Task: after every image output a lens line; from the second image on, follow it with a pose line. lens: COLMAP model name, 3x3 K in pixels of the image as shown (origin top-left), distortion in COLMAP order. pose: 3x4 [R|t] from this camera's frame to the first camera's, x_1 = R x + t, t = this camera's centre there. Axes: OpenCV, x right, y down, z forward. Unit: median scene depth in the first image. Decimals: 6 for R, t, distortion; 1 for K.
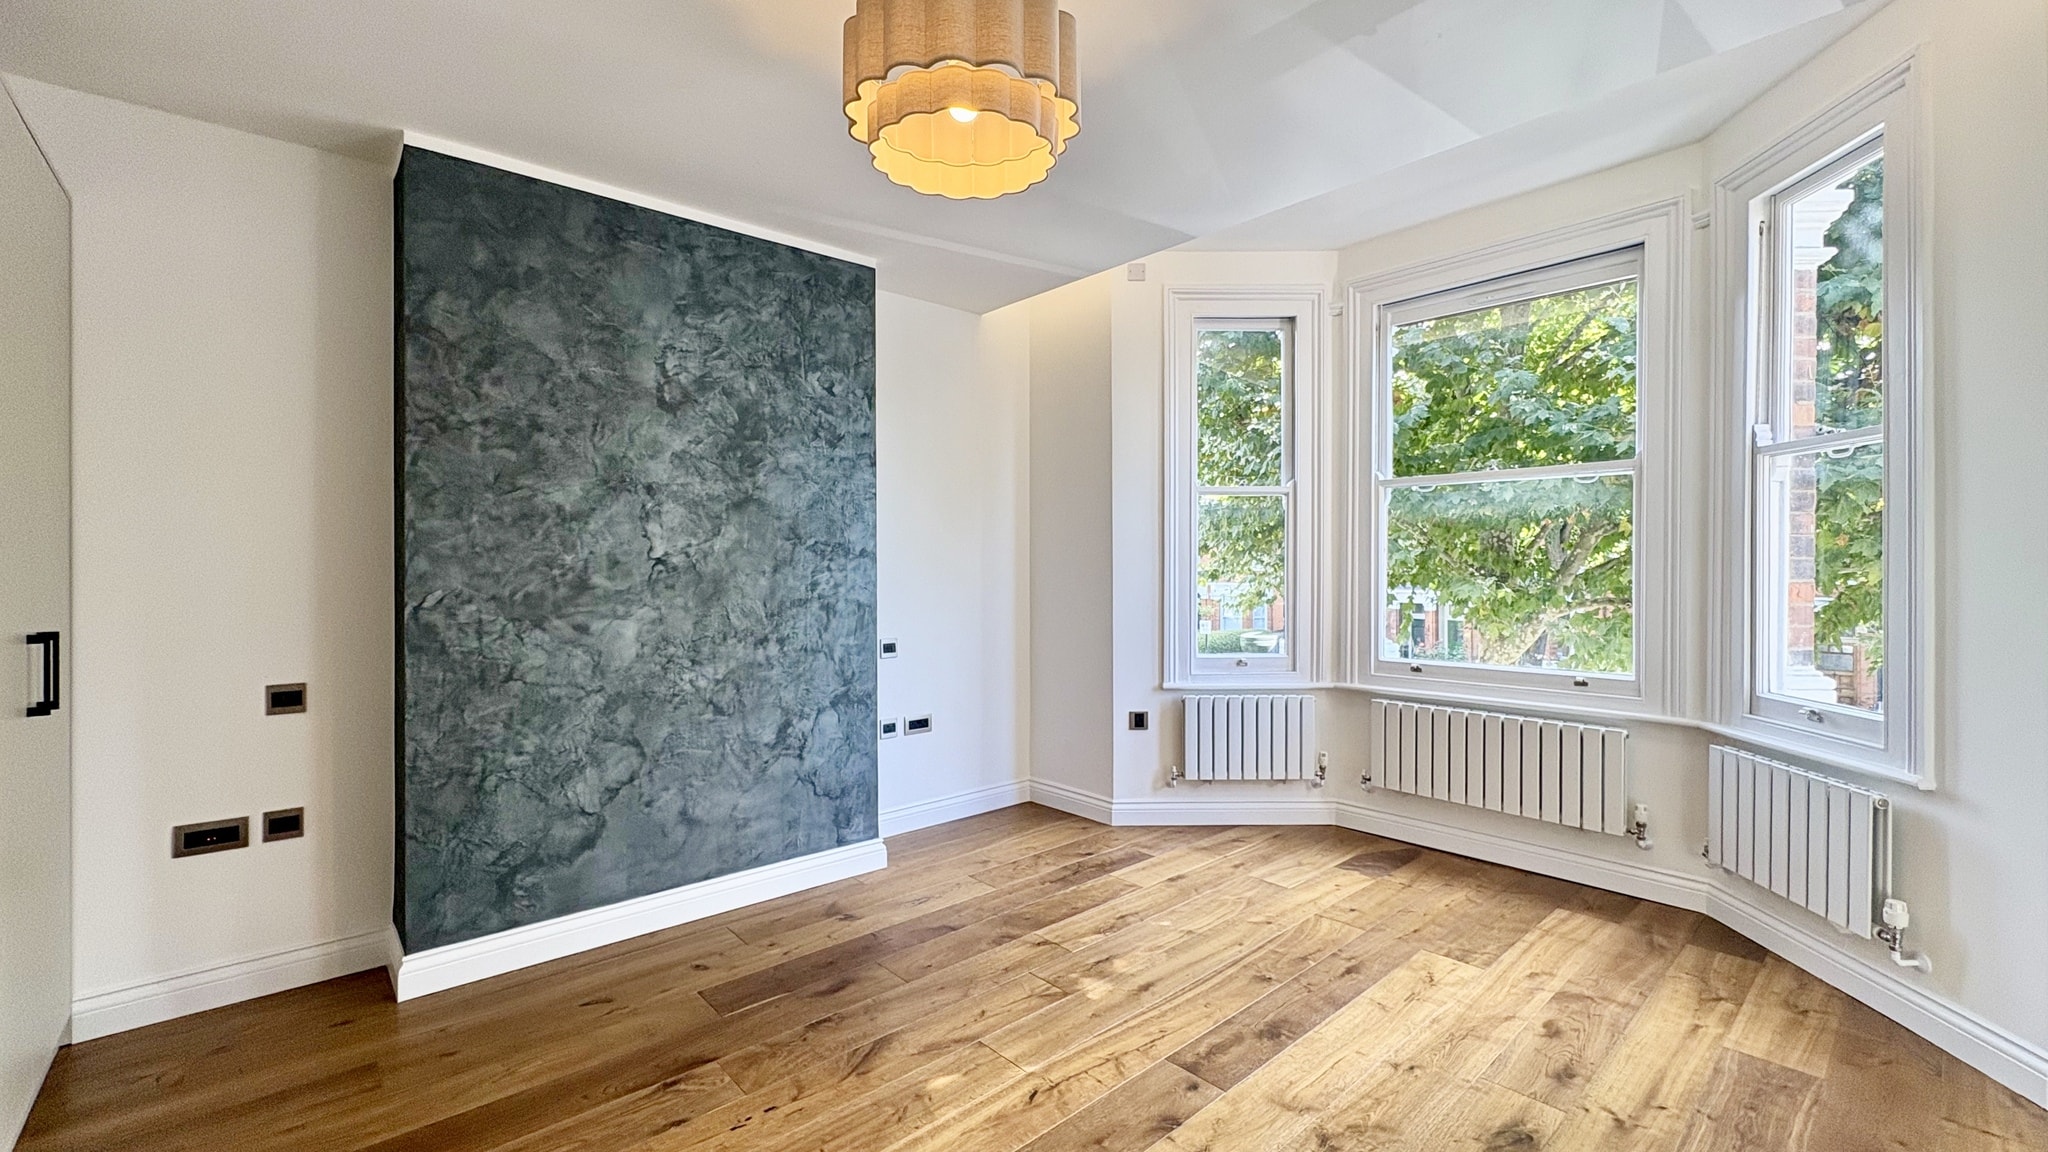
lens RADIAL K [[833.1, 0, 1029.6], [0, 833.1, 573.8], [0, 0, 1]] dist [0.001699, -0.000723]
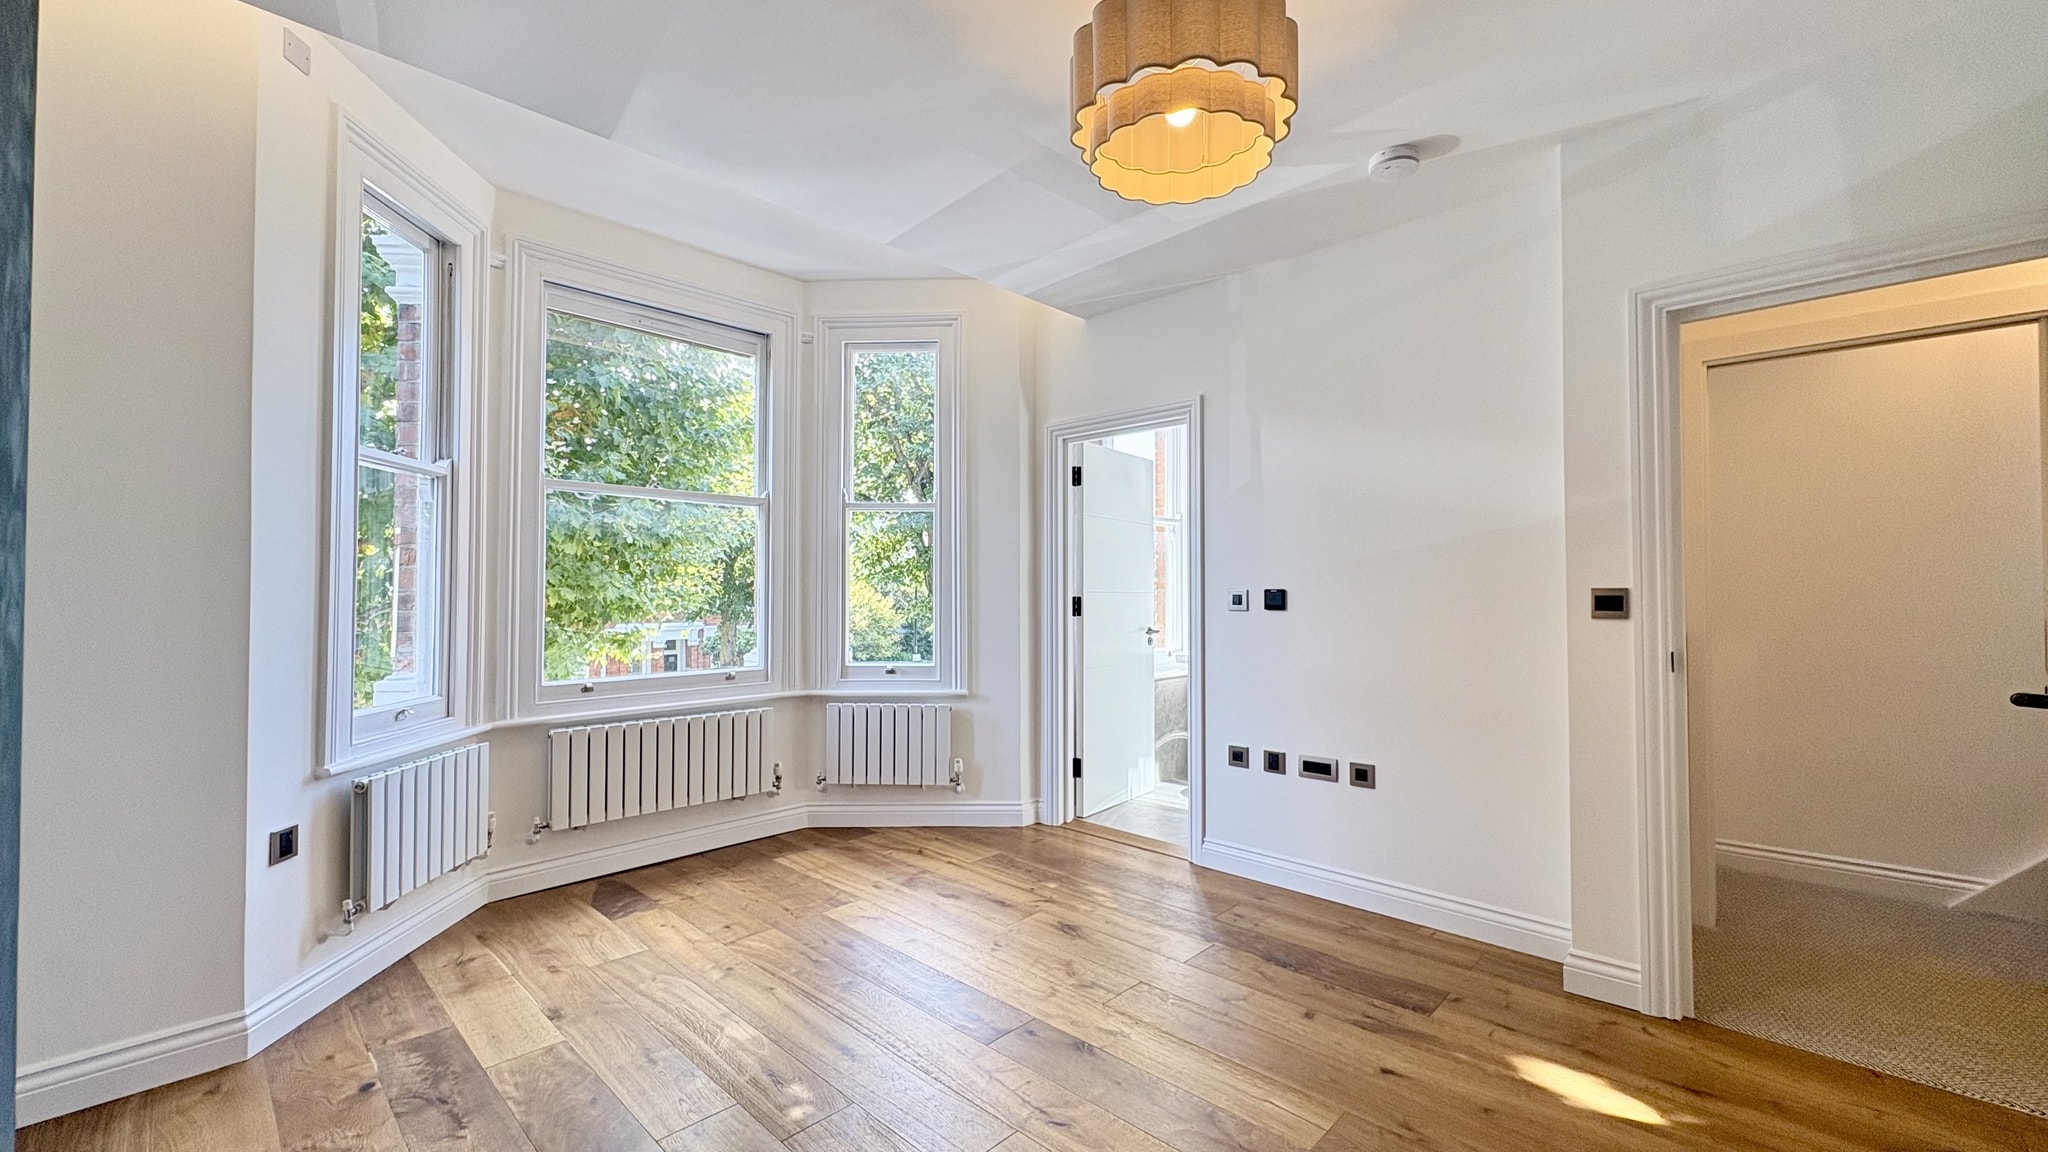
lens RADIAL K [[833.1, 0, 1029.2], [0, 833.1, 575.3], [0, 0, 1]] dist [0.001699, -0.000723]
pose [[-0.078162, 0.023989, 0.996652, -0.579573], [0.011001, 0.999670, -0.023199, 0.017700], [-0.996880, 0.009151, -0.078400, 0.674034]]
